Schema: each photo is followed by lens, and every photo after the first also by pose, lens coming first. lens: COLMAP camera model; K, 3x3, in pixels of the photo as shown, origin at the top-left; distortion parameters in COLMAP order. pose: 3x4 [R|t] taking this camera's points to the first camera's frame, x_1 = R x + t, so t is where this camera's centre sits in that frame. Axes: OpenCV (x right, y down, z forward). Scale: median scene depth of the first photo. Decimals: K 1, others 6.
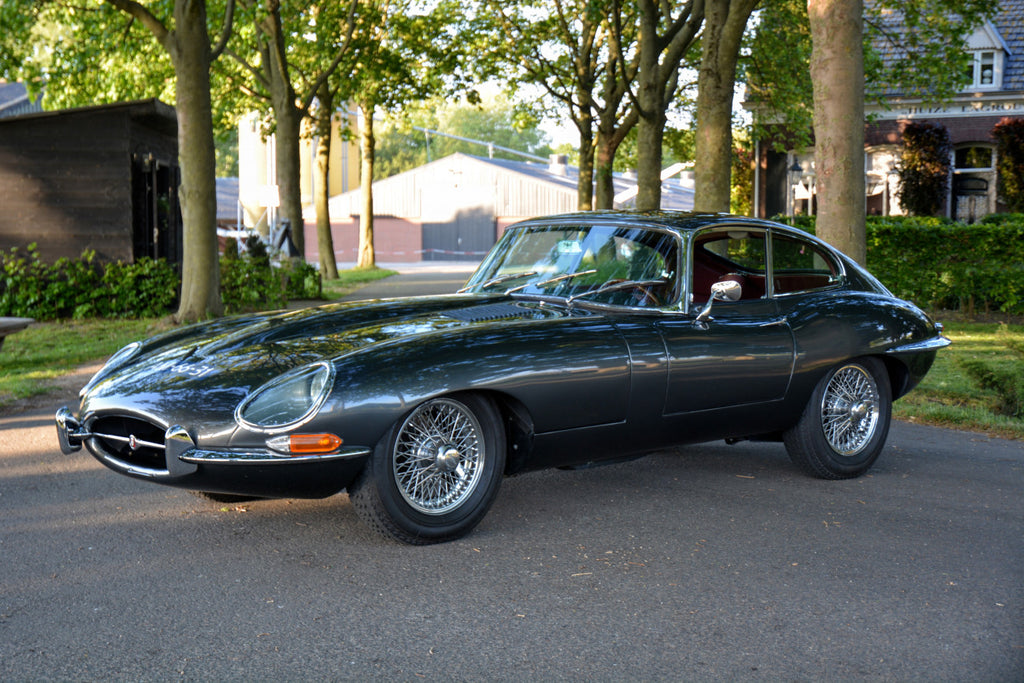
lens RADIAL K [[1621.6, 0, 500.4], [0, 1621.6, 344.2], [0, 0, 1]] dist [0.161523, 0.205589]
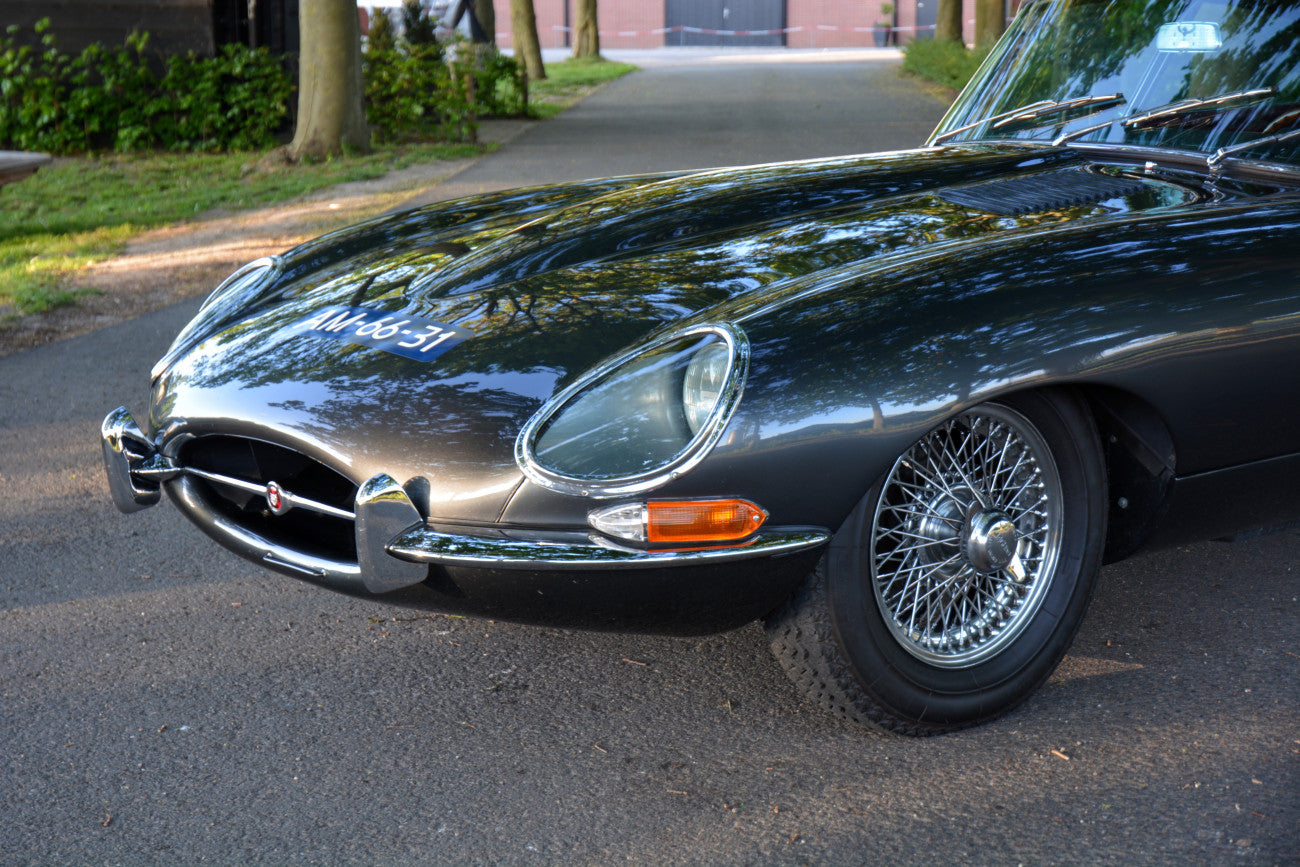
lens RADIAL K [[2543.6, 0, 650.0], [0, 2543.6, 433.5], [0, 0, 1]] dist [0.238535, 0.205024]
pose [[0.998752, 0.005746, -0.049606, -0.023567], [-0.000786, 0.995043, 0.099442, -0.006844], [0.049931, -0.099279, 0.993806, 0.084539]]
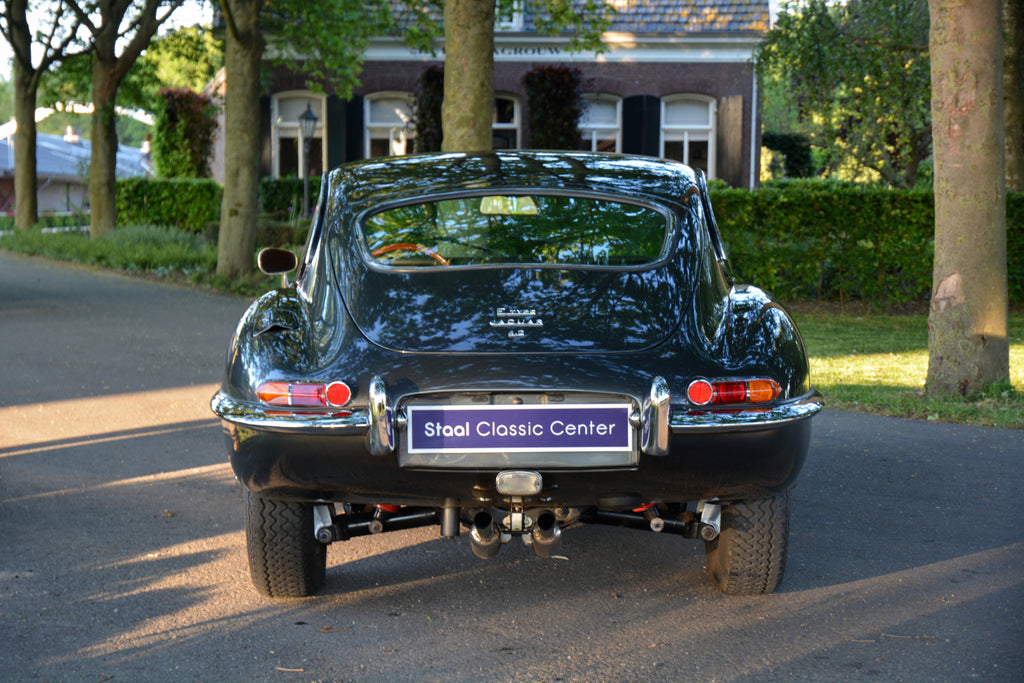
lens RADIAL K [[2003.5, 0, 512.0], [0, 2003.5, 341.5], [0, 0, 1]] dist [0.238535, 0.205024]
pose [[0.930811, -0.022030, 0.364835, -0.180391], [0.021364, 0.999755, 0.005860, -0.007159], [-0.364875, 0.002340, 0.931054, 0.138427]]
